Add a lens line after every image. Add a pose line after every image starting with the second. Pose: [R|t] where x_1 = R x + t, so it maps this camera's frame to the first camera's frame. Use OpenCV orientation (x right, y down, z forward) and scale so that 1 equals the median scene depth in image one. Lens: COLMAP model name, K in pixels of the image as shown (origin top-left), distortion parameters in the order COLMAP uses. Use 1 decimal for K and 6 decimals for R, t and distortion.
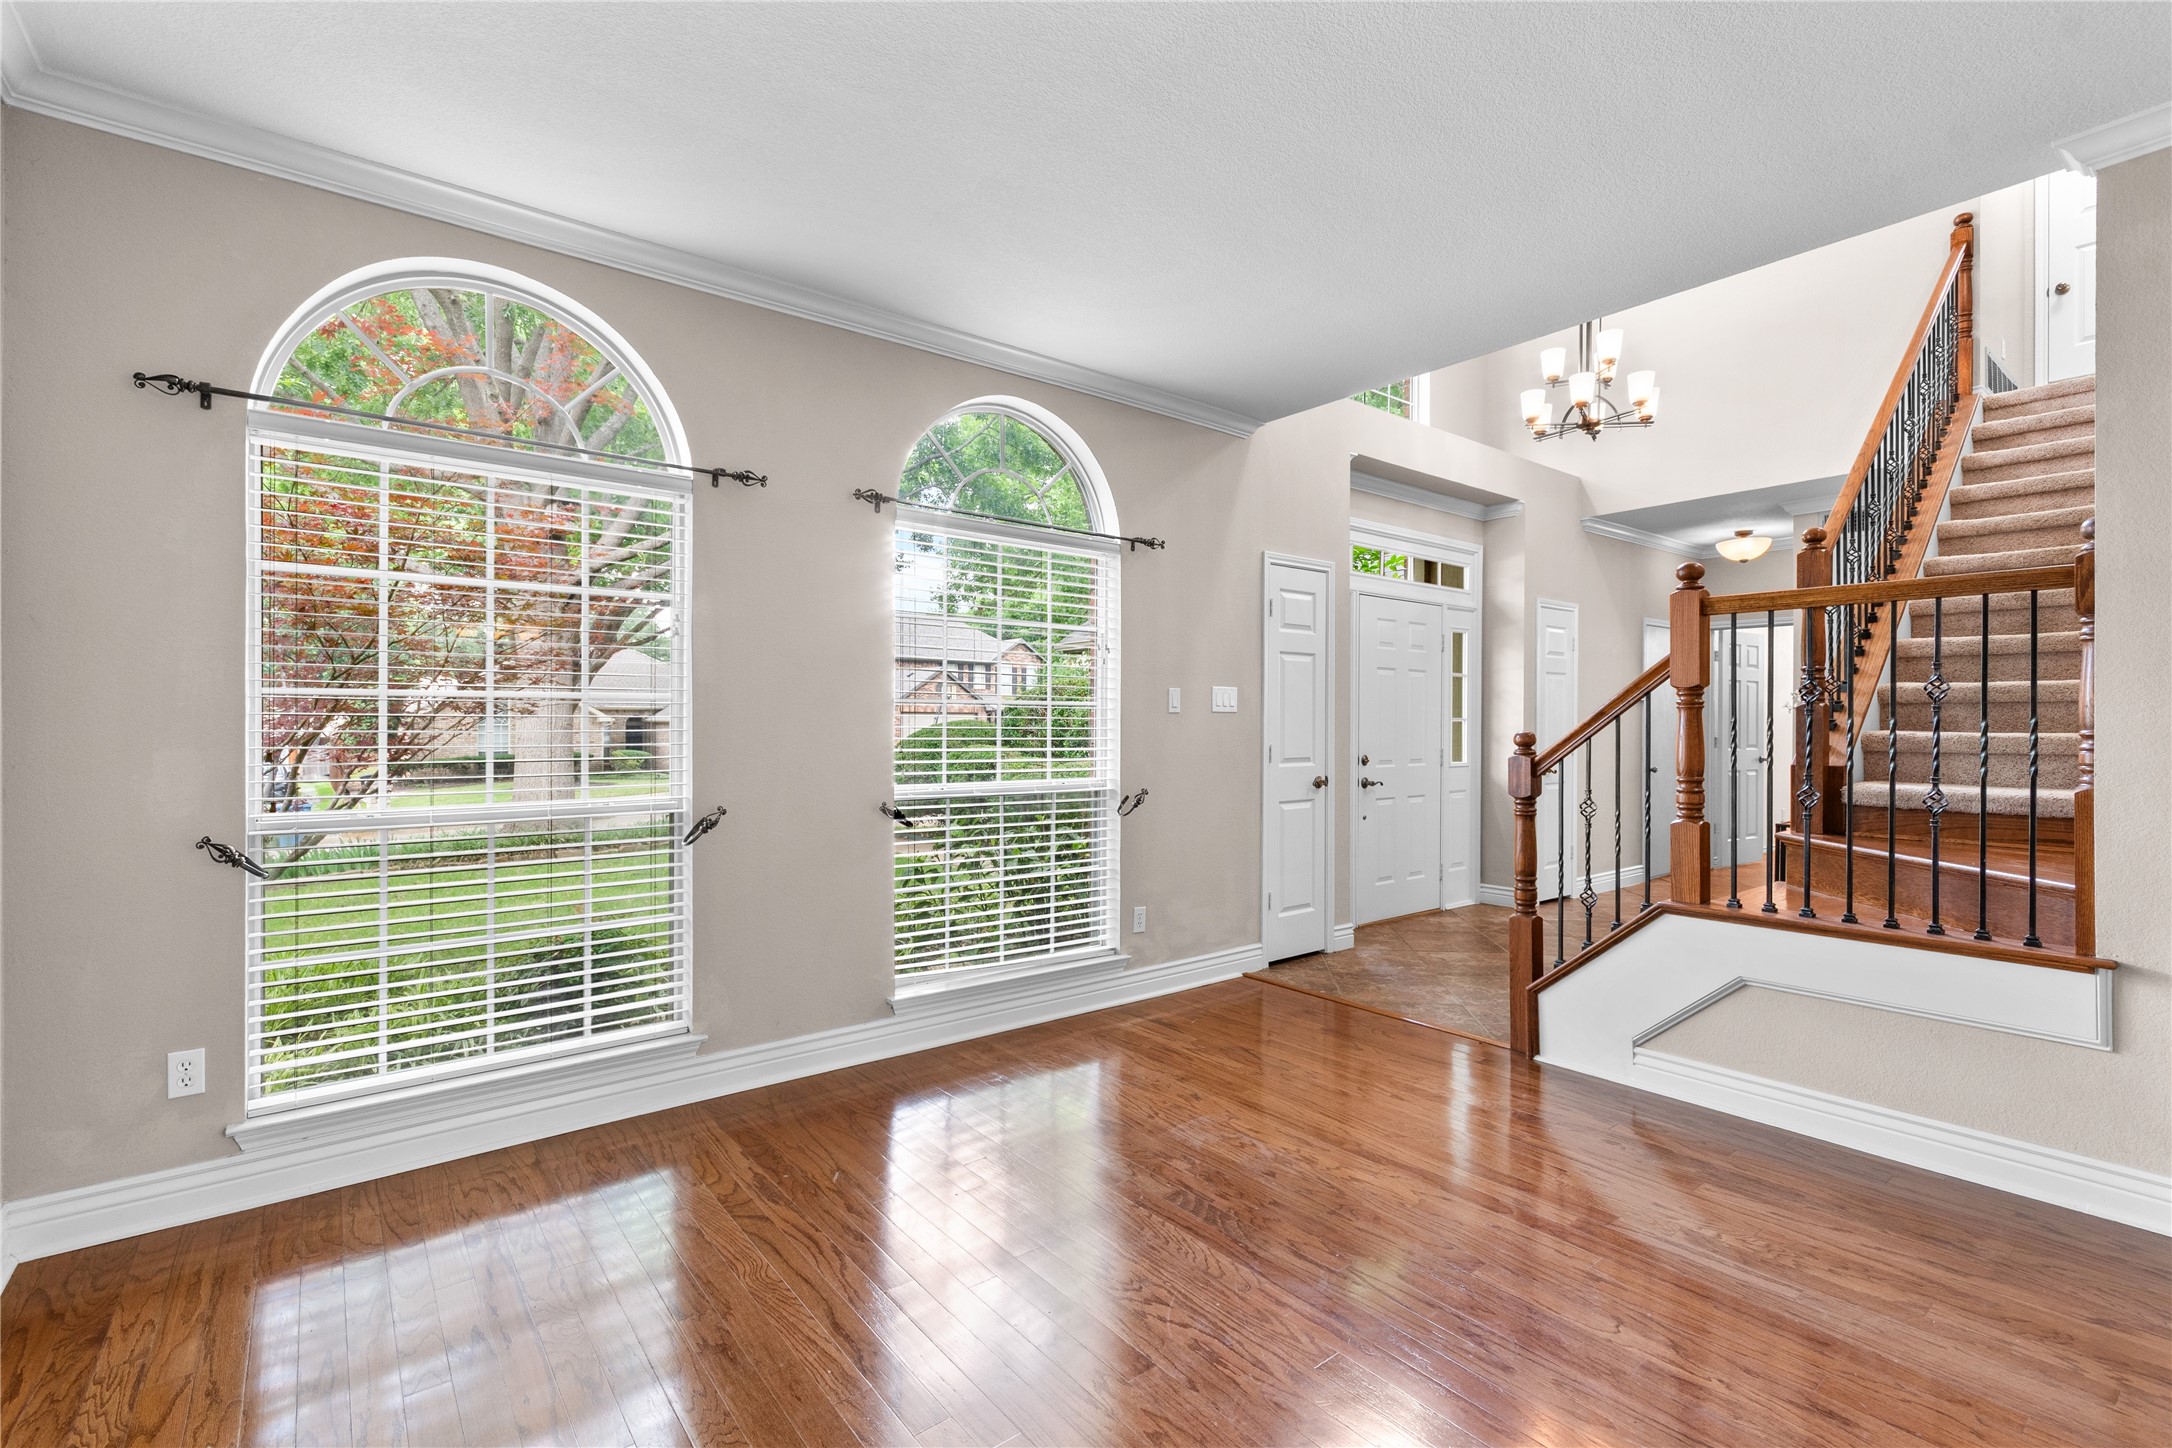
lens RADIAL K [[961.7, 0, 1081.2], [0, 961.7, 724.3], [0, 0, 1]] dist [0.006777, -0.001468]
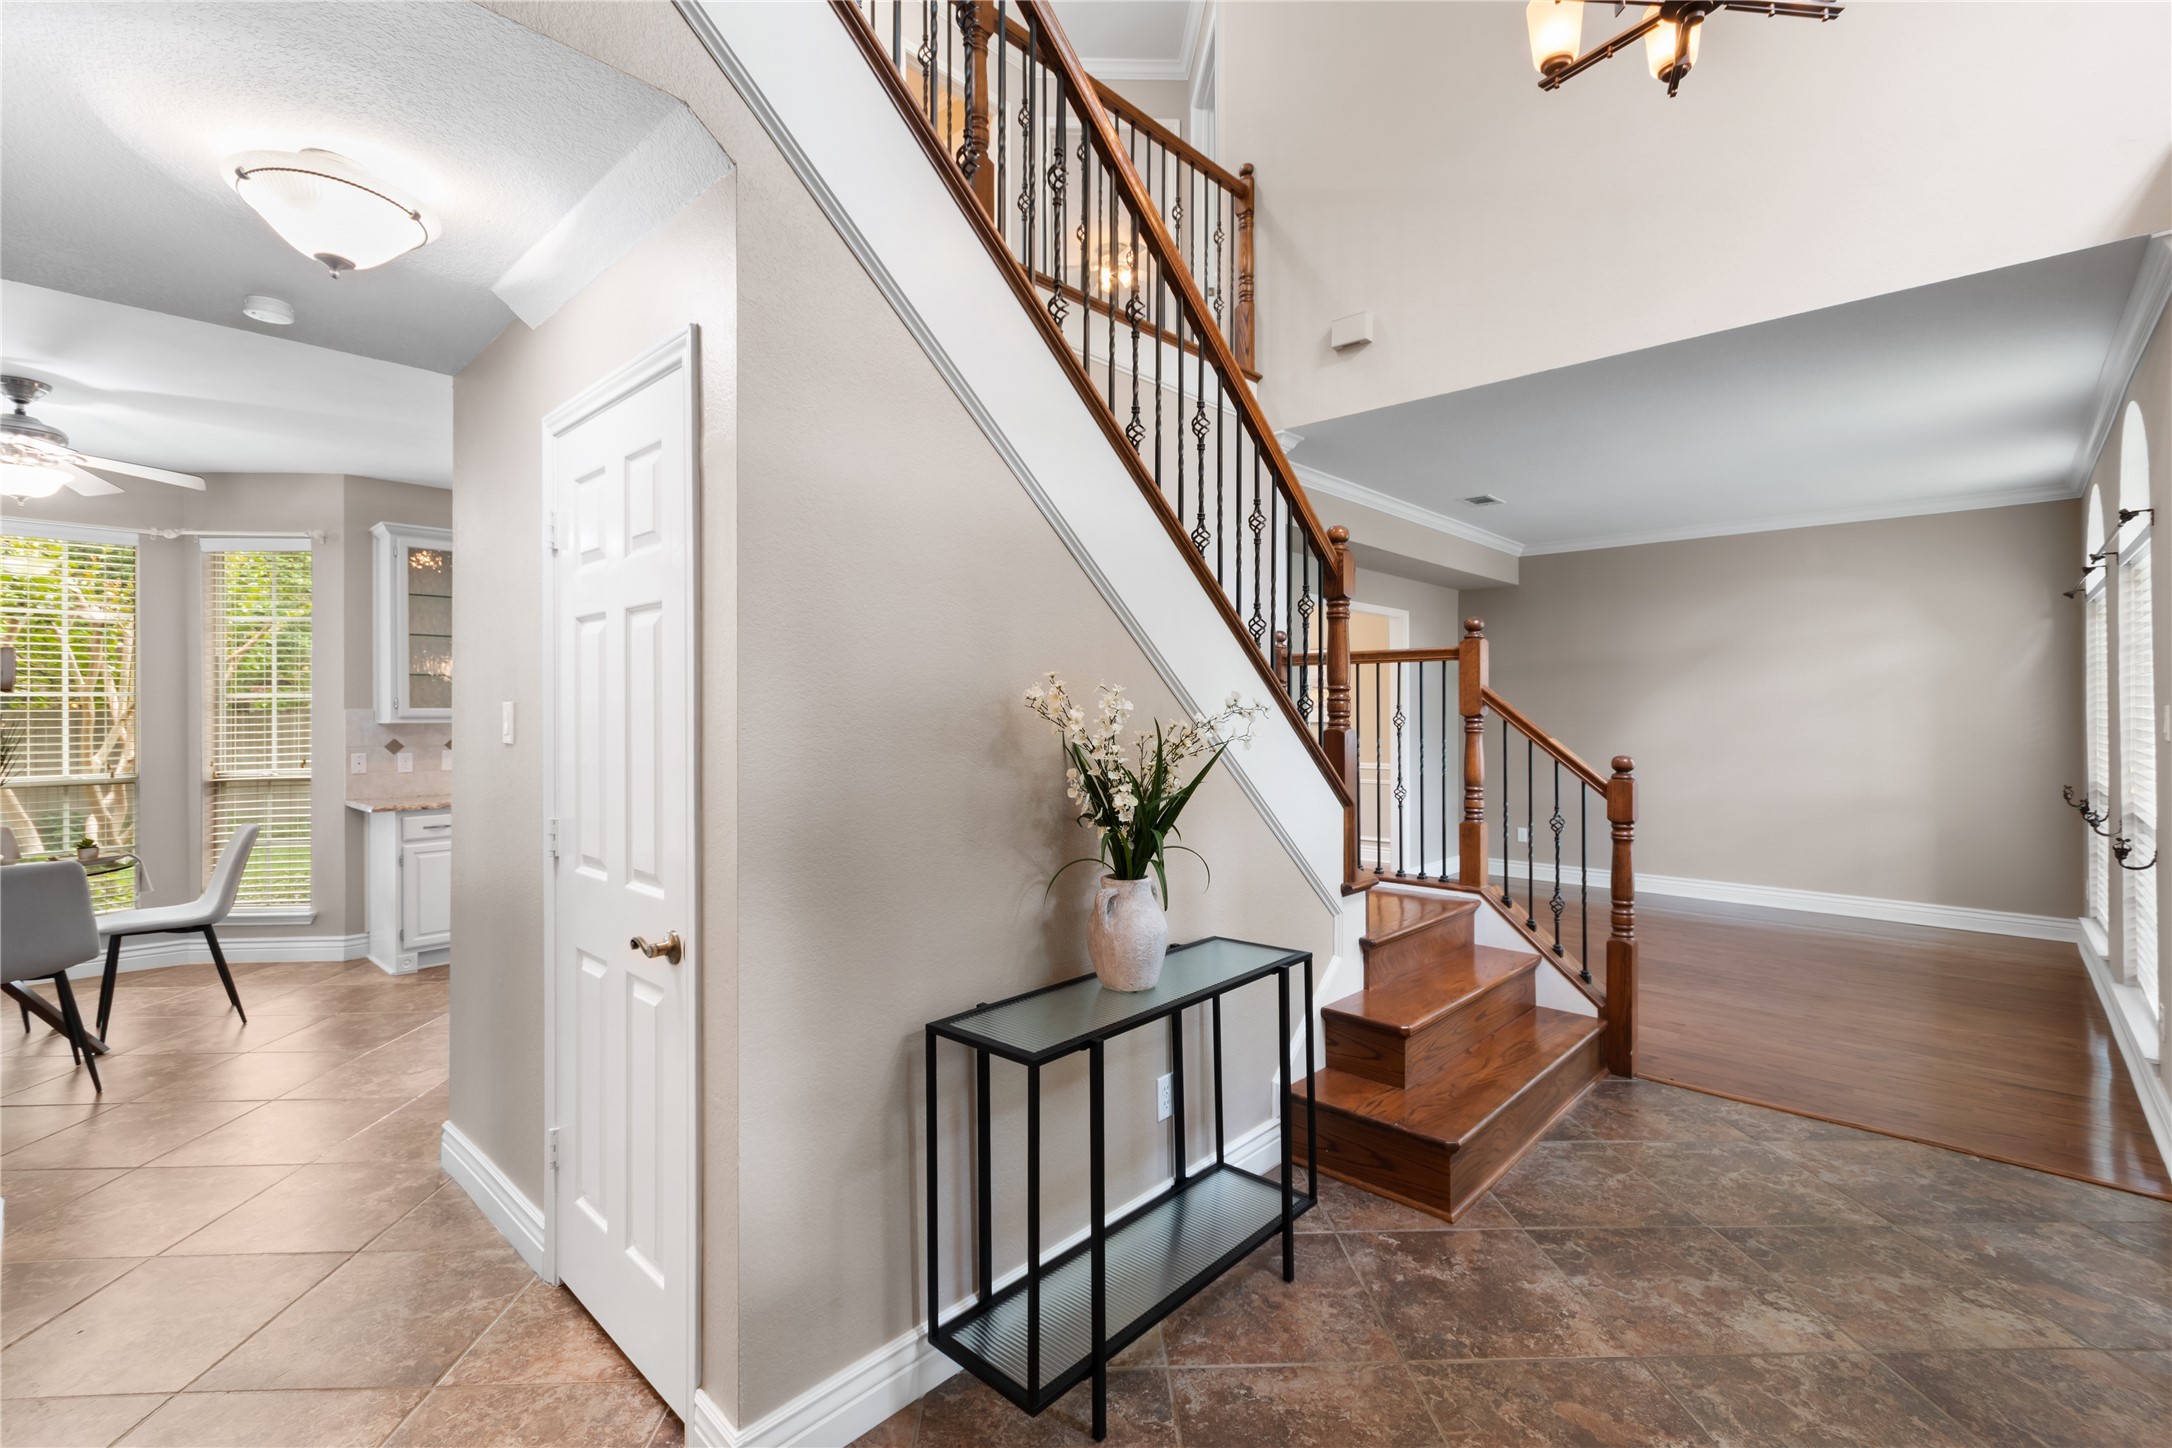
lens RADIAL K [[961.7, 0, 1087.1], [0, 961.7, 720.4], [0, 0, 1]] dist [0.006777, -0.001468]
pose [[-0.987975, 0.002405, -0.154595, 1.315062], [0.002016, 0.999994, 0.002673, -0.040686], [0.154601, 0.002329, -0.987974, 2.142386]]
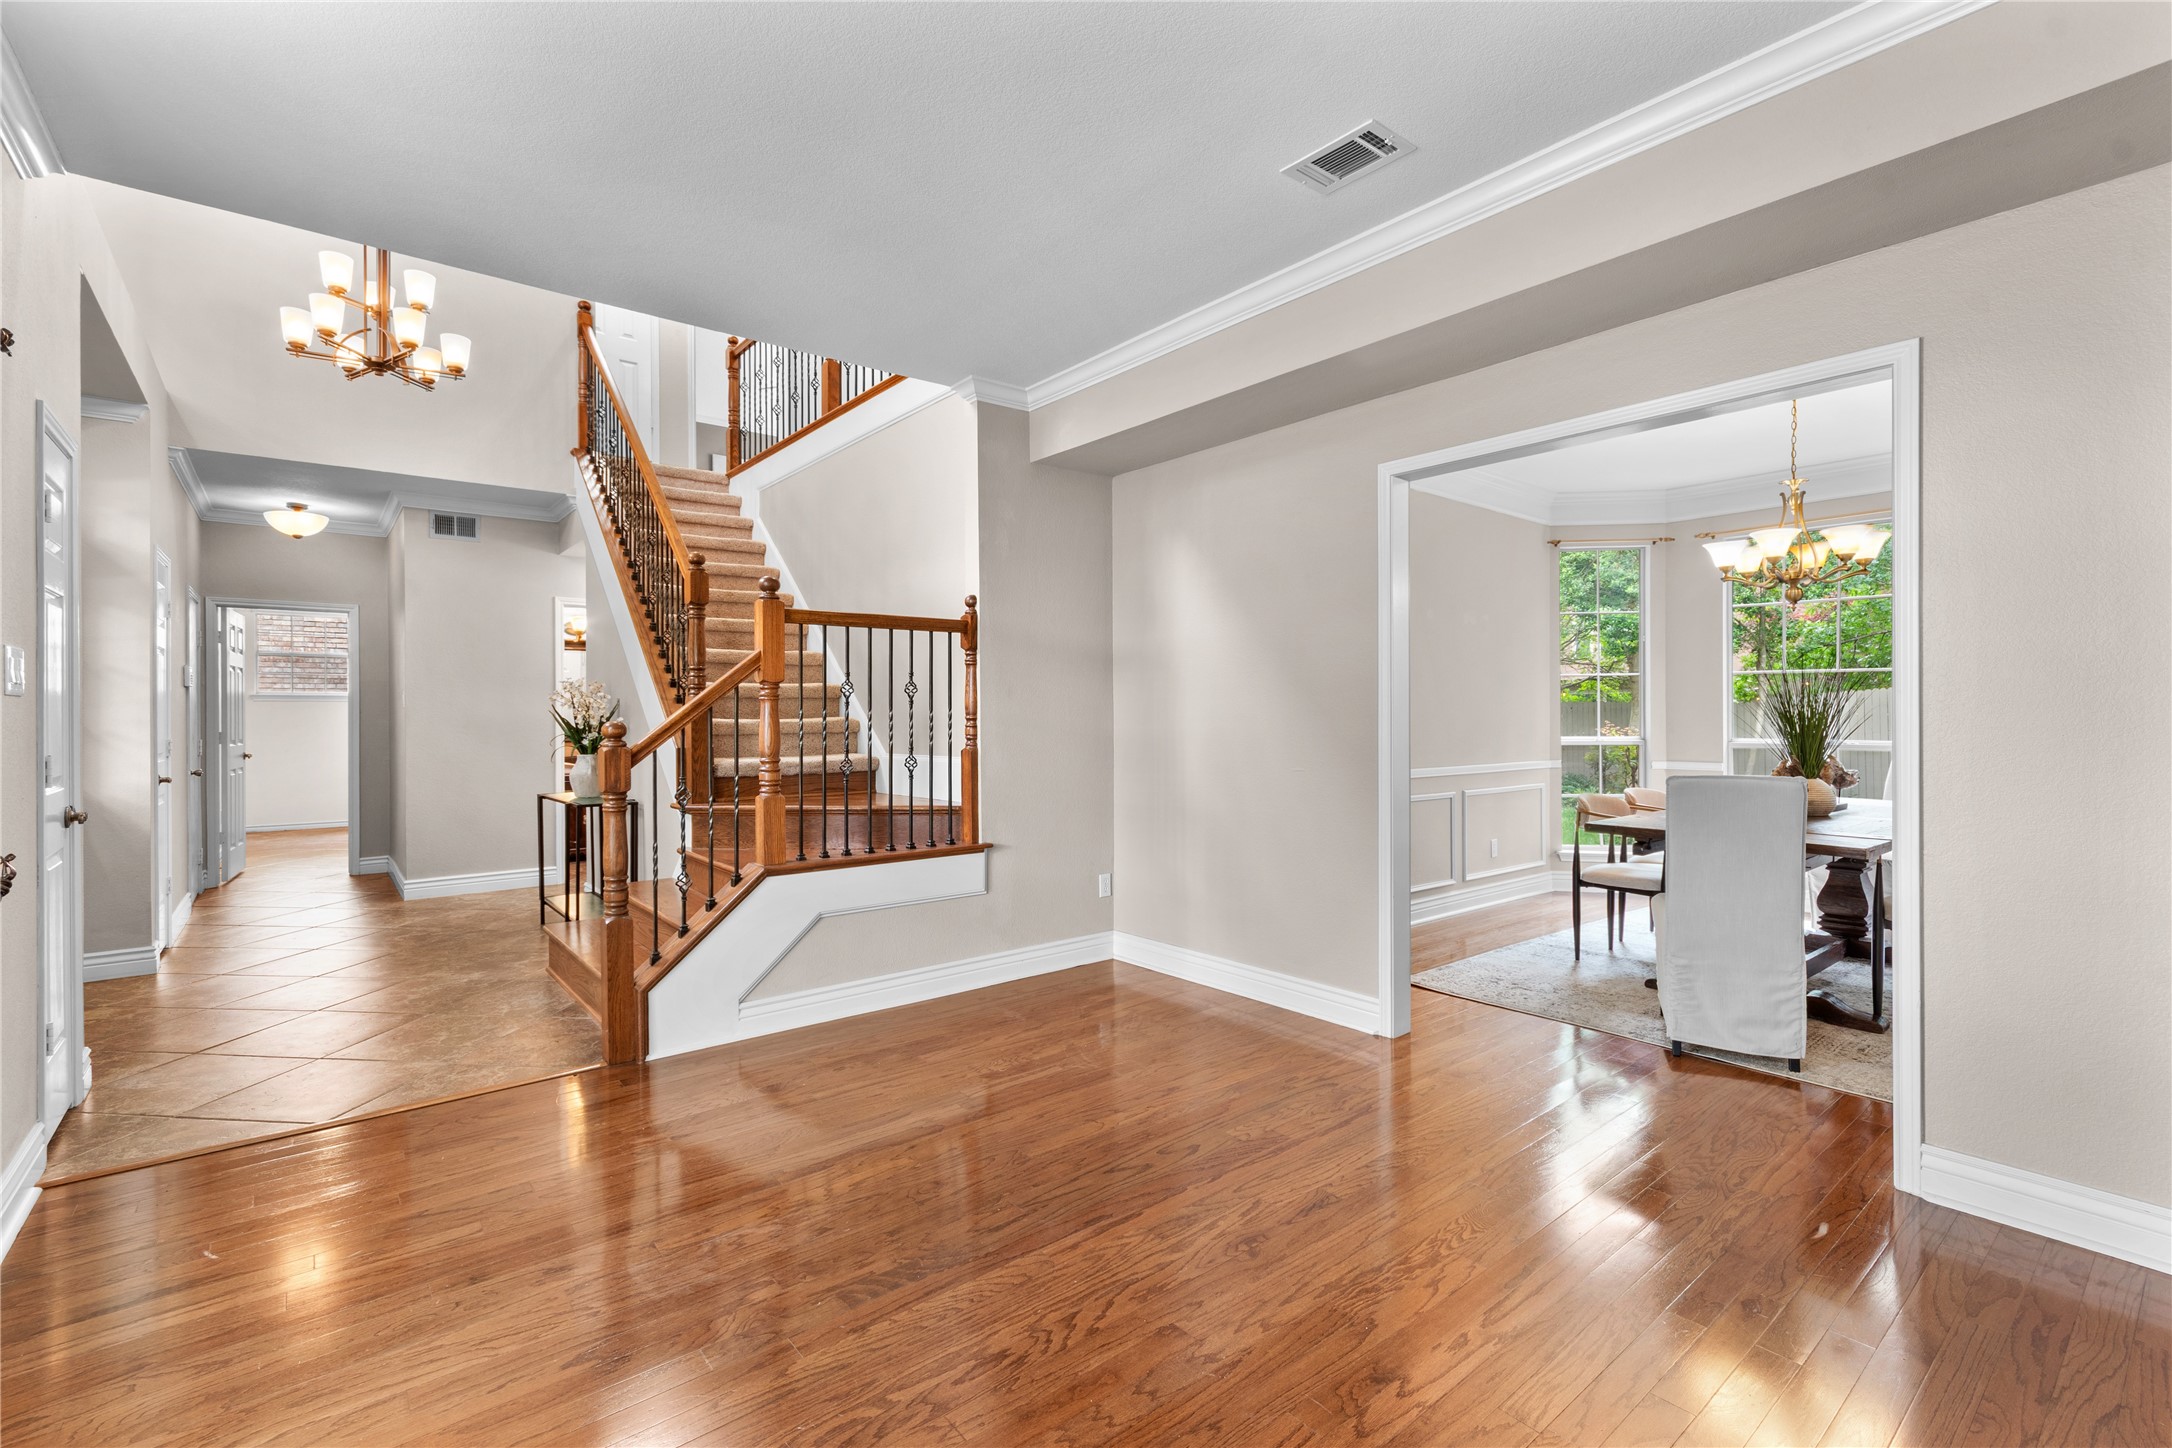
lens RADIAL K [[961.7, 0, 1082.7], [0, 961.7, 717.6], [0, 0, 1]] dist [0.006777, -0.001468]
pose [[-0.016888, -0.005325, 0.999843, -0.544784], [0.004666, 0.999975, 0.005404, 0.000772], [-0.999847, 0.004756, -0.016862, 0.629121]]
